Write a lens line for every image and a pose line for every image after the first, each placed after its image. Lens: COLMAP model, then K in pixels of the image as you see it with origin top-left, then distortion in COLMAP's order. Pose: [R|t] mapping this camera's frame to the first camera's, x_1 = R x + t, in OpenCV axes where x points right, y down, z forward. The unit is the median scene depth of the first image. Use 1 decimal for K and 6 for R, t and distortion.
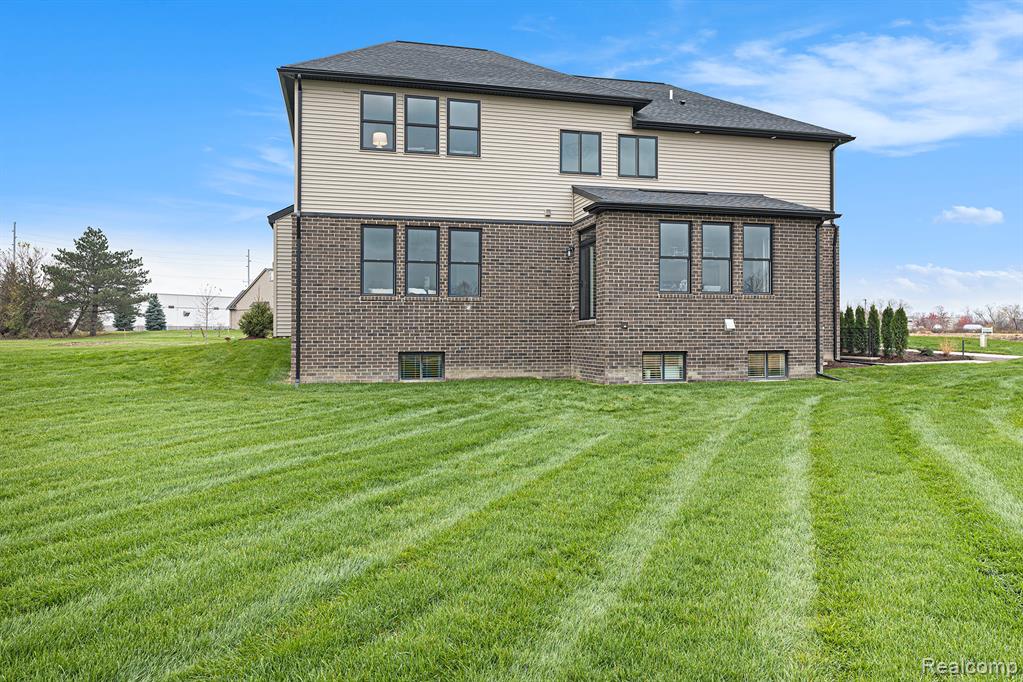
lens RADIAL K [[689.7, 0, 512.0], [0, 689.7, 334.7], [0, 0, 1]] dist [0.006355, 0.000285]
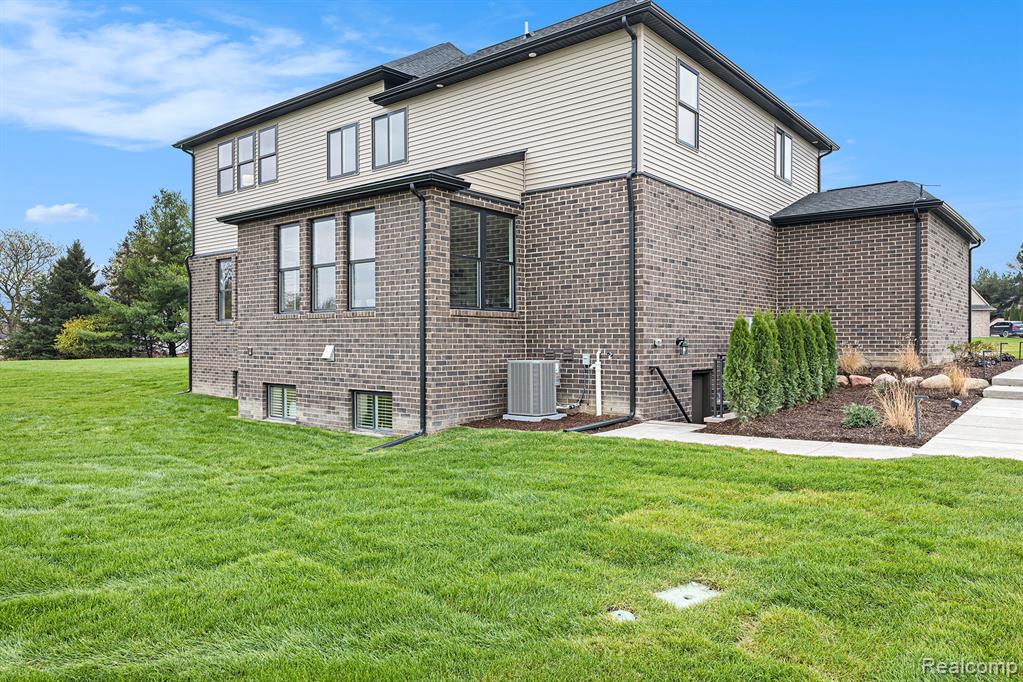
lens RADIAL K [[689.7, 0, 512.4], [0, 689.7, 344.1], [0, 0, 1]] dist [0.006355, 0.000285]
pose [[0.597932, 0.009567, -0.801489, 0.994412], [-0.003391, 0.999950, 0.009406, -0.030316], [0.801539, -0.002907, 0.597935, 0.689405]]
